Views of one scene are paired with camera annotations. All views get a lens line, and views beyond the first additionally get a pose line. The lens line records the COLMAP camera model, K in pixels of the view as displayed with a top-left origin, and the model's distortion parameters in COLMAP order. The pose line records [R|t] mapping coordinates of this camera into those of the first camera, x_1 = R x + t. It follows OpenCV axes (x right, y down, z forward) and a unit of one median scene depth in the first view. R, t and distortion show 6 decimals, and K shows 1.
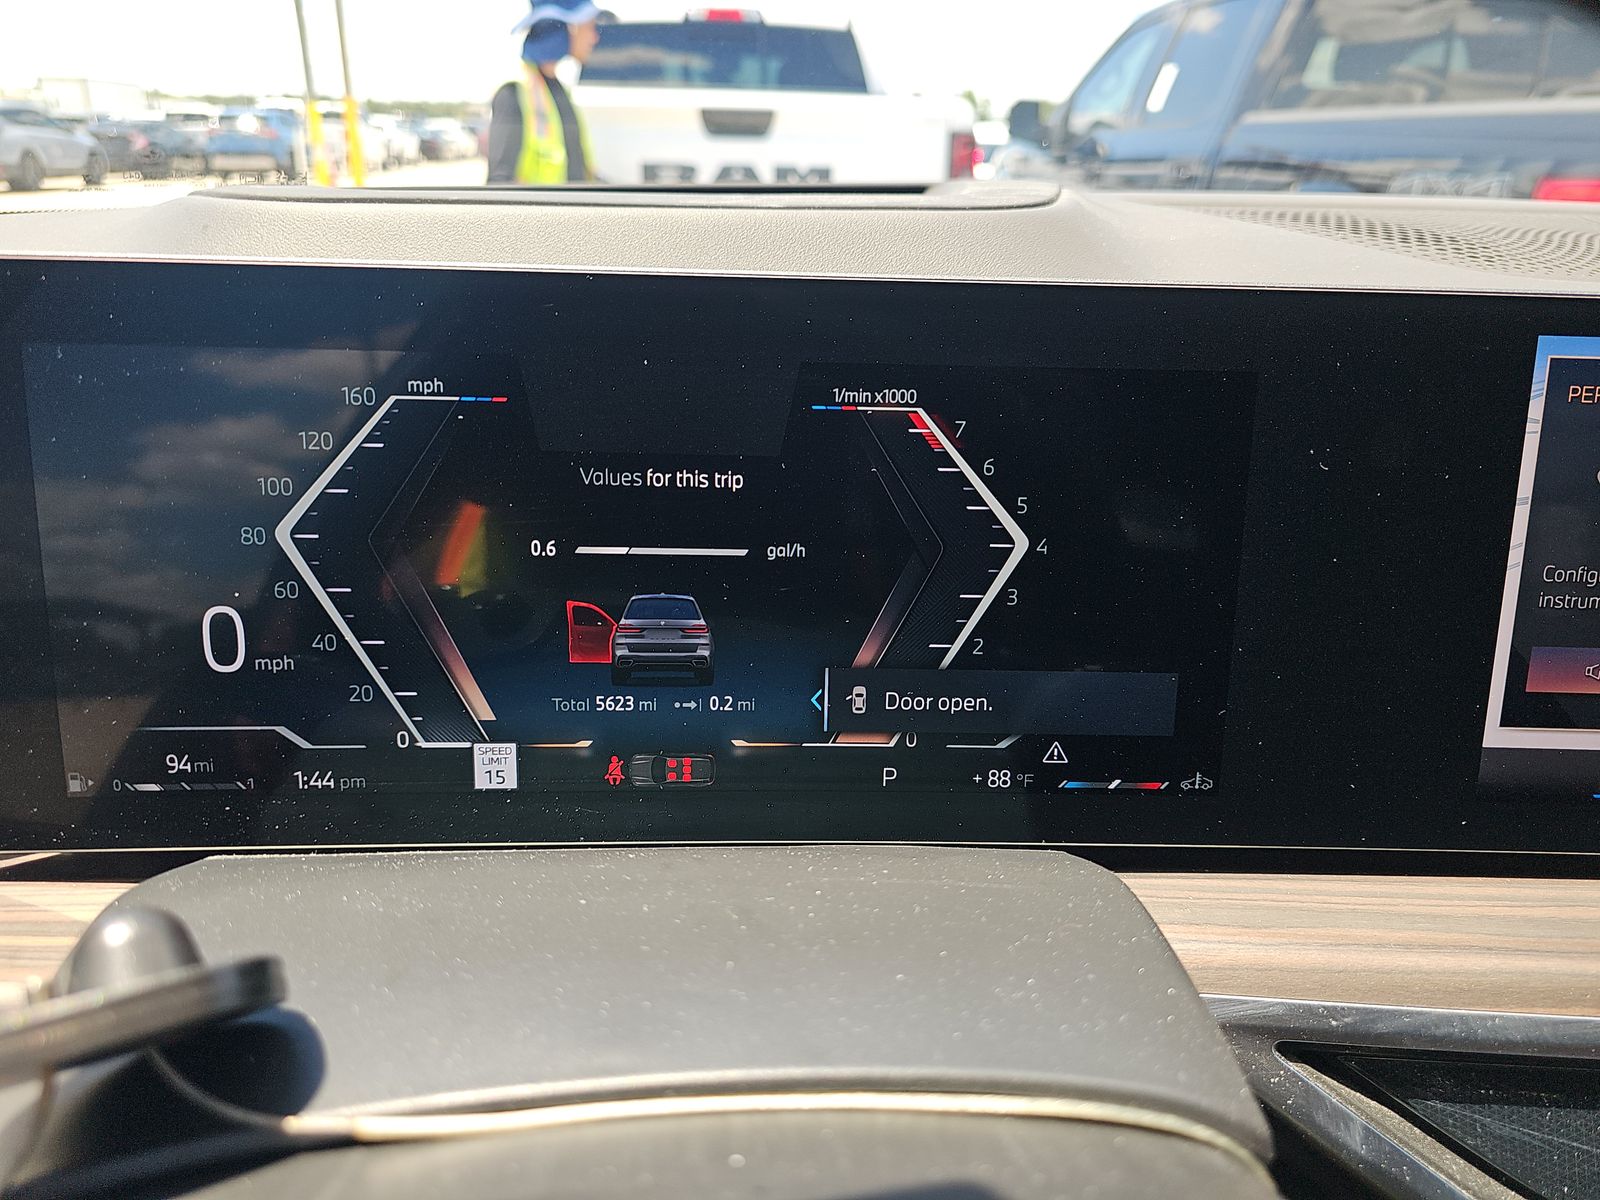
lens RADIAL K [[1066.8, 0, 800.0], [0, 1066.8, 600.0], [0, 0, 1]] dist [0.002627, -0.019710]
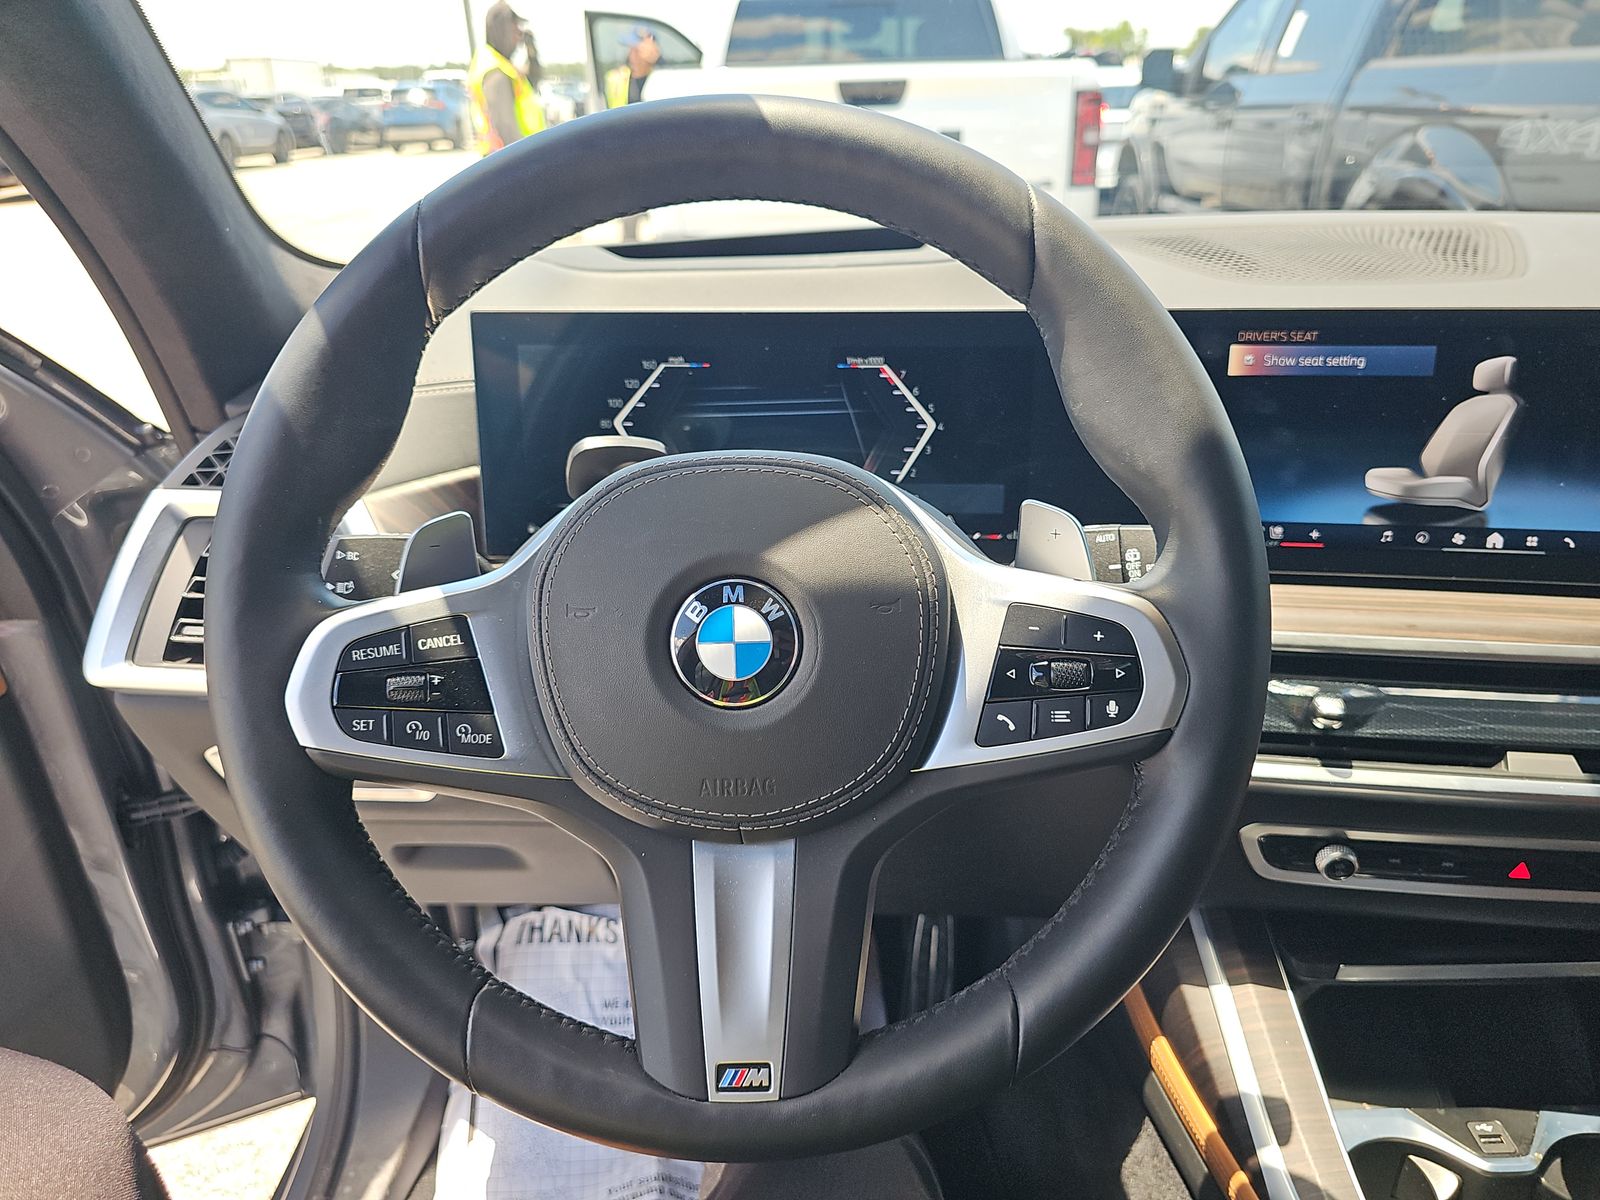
lens RADIAL K [[1066.8, 0, 800.0], [0, 1066.8, 600.0], [0, 0, 1]] dist [0.002627, -0.019710]
pose [[0.990916, 0.009904, -0.134113, 0.013522], [-0.003989, 0.999010, 0.044306, 0.012208], [0.134419, -0.043369, 0.989975, -0.072068]]
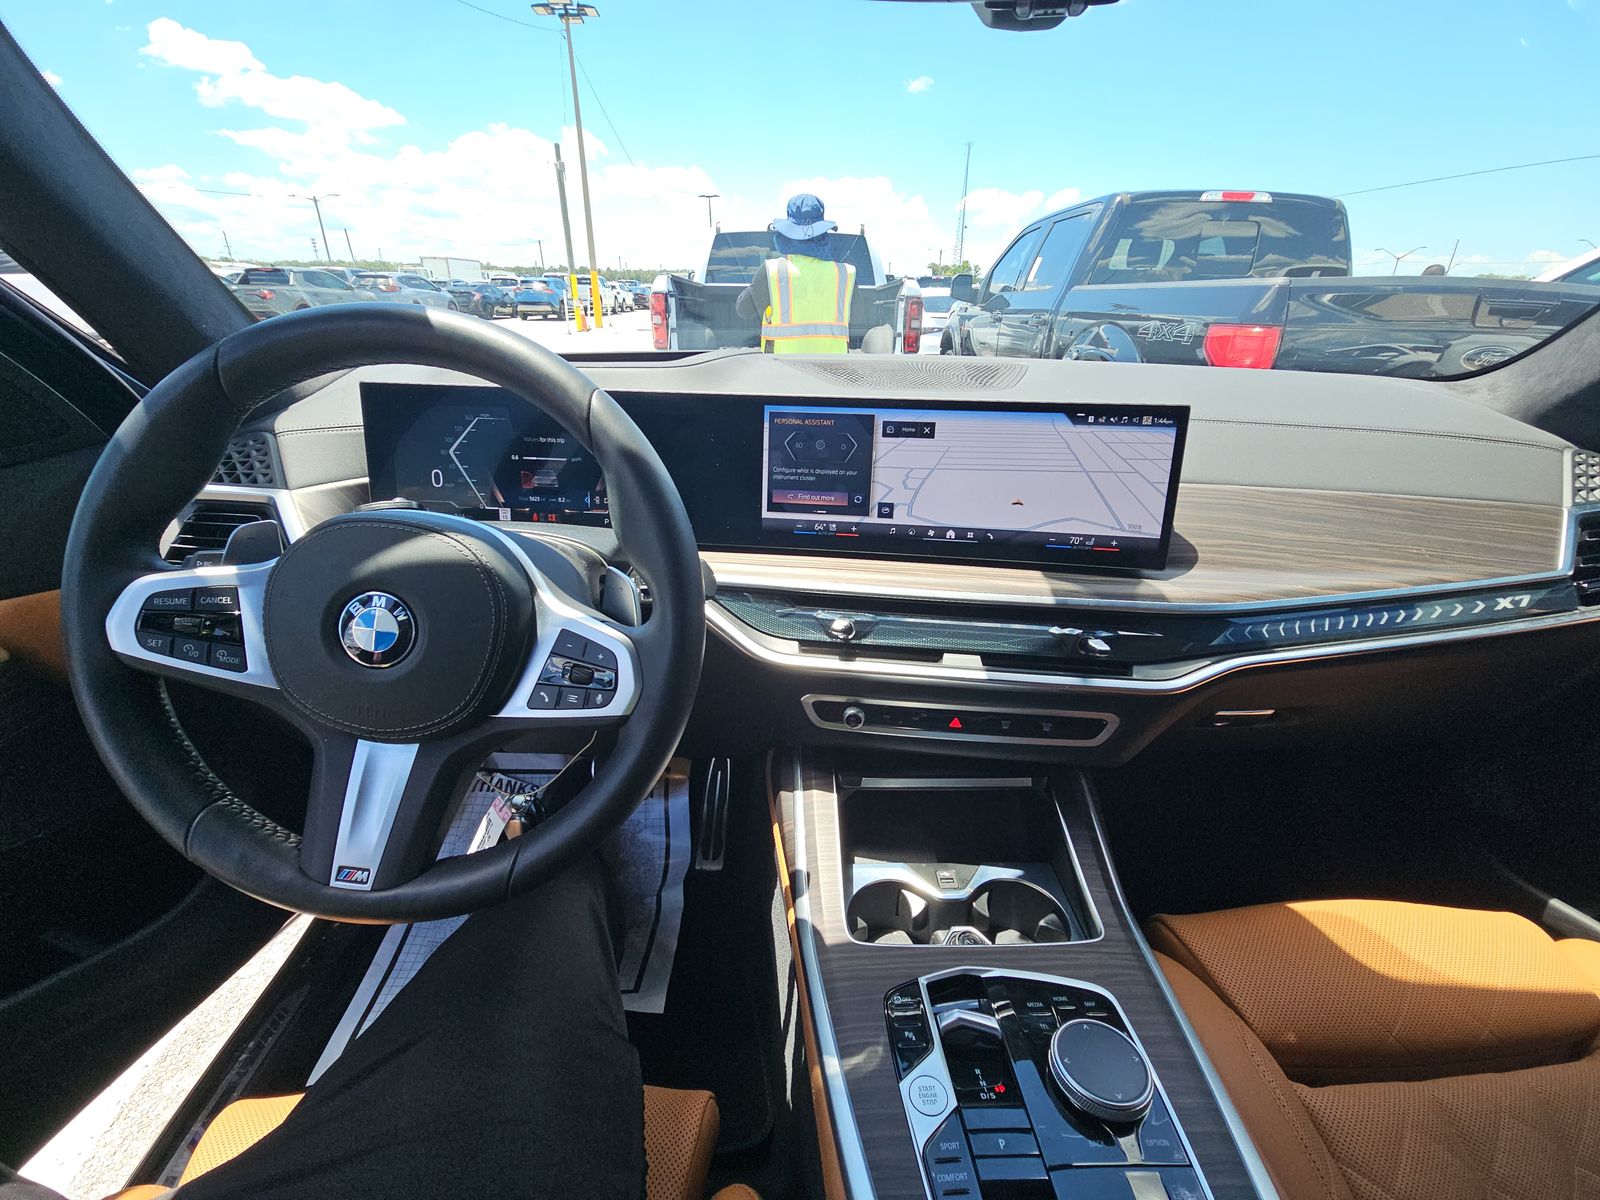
lens RADIAL K [[645.3, 0, 803.9], [0, 645.3, 596.6], [0, 0, 1]] dist [0.001966, -0.014639]
pose [[0.995956, 0.032737, -0.083669, 0.057042], [-0.029863, 0.998928, 0.035373, 0.019135], [0.084738, -0.032731, 0.995866, -0.071726]]
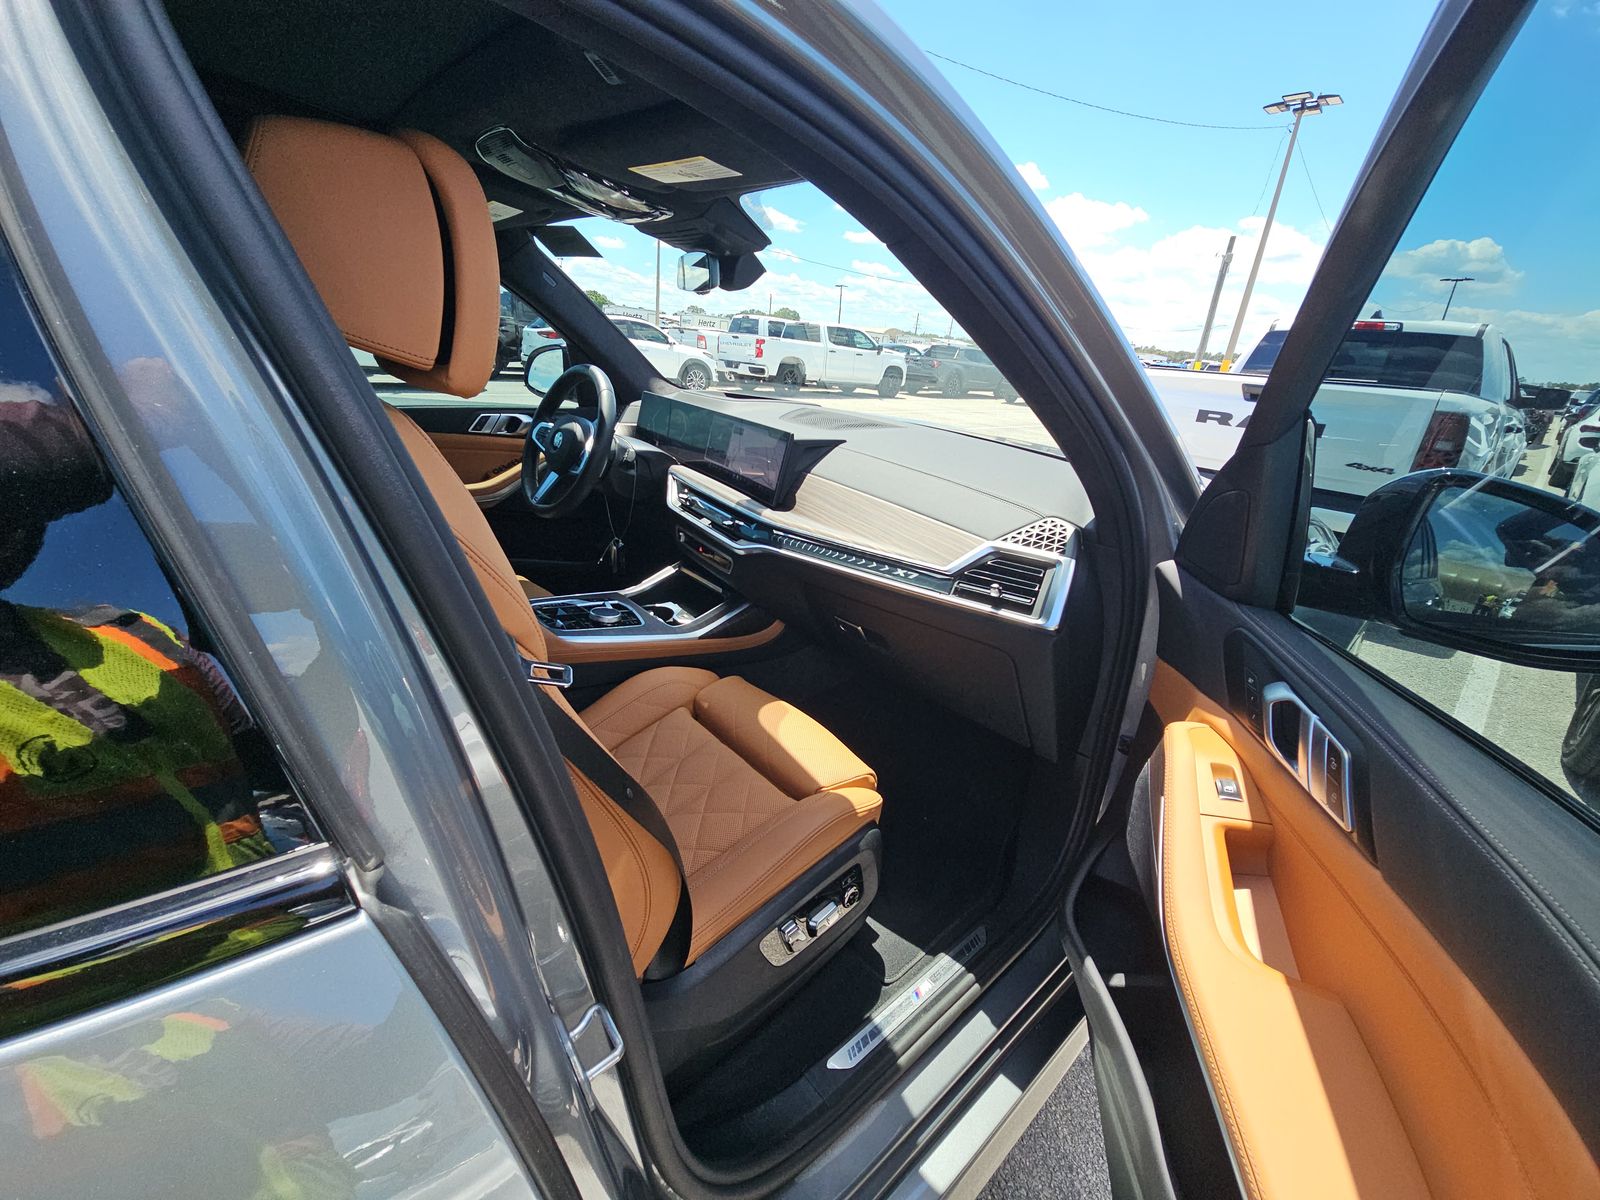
lens RADIAL K [[645.3, 0, 803.9], [0, 645.3, 596.6], [0, 0, 1]] dist [0.001966, -0.014639]
pose [[0.548430, 0.318851, -0.773019, 0.340711], [-0.377143, 0.919400, 0.111660, 0.016315], [0.746316, 0.230300, 0.624479, -0.090490]]
